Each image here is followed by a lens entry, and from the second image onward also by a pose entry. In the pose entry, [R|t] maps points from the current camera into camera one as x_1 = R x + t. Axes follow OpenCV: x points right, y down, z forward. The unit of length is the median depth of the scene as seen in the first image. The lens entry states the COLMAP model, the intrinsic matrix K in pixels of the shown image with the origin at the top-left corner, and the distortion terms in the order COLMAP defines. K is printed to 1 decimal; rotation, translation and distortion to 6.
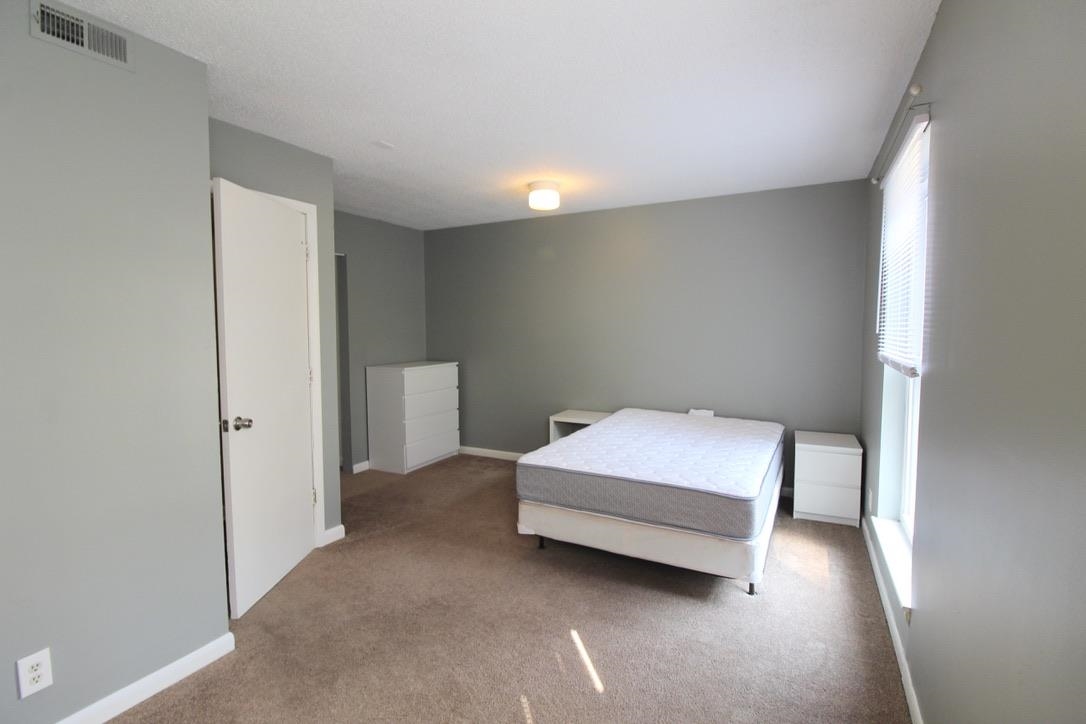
lens RADIAL K [[503.4, 0, 551.0], [0, 503.4, 356.6], [0, 0, 1]] dist [0.001716, -0.013965]
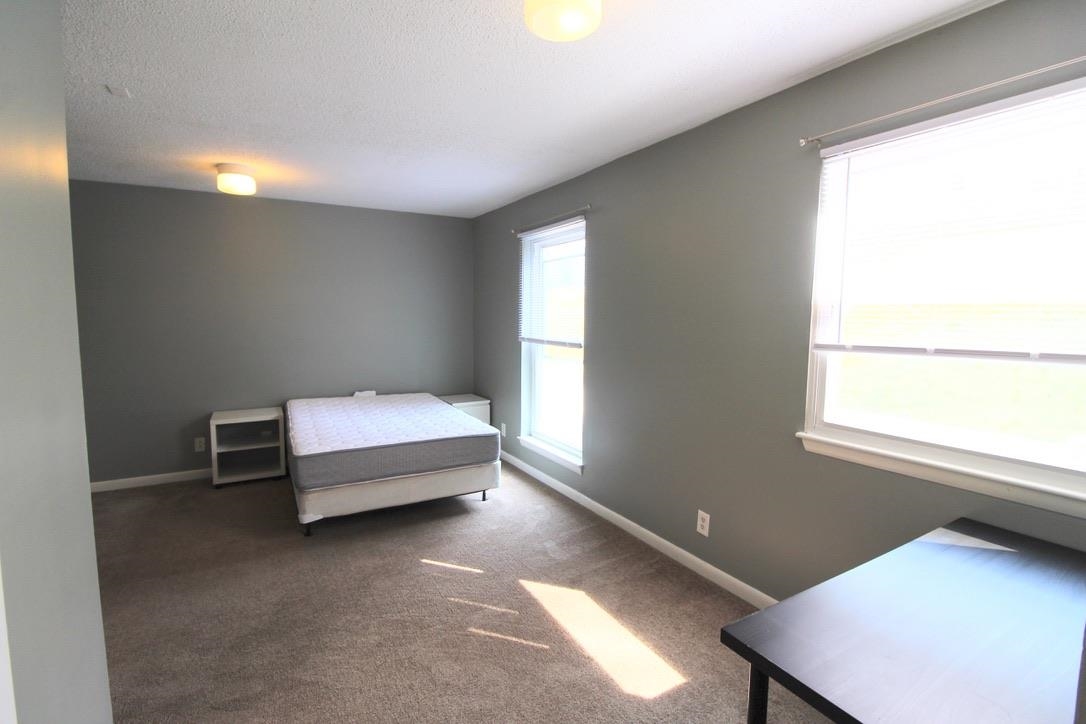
lens RADIAL K [[503.4, 0, 551.0], [0, 503.4, 356.6], [0, 0, 1]] dist [0.001716, -0.013965]
pose [[0.537059, -0.065704, 0.840982, -0.694157], [0.043922, 0.997788, 0.049905, -0.019911], [-0.842400, 0.010136, 0.538757, 0.021764]]
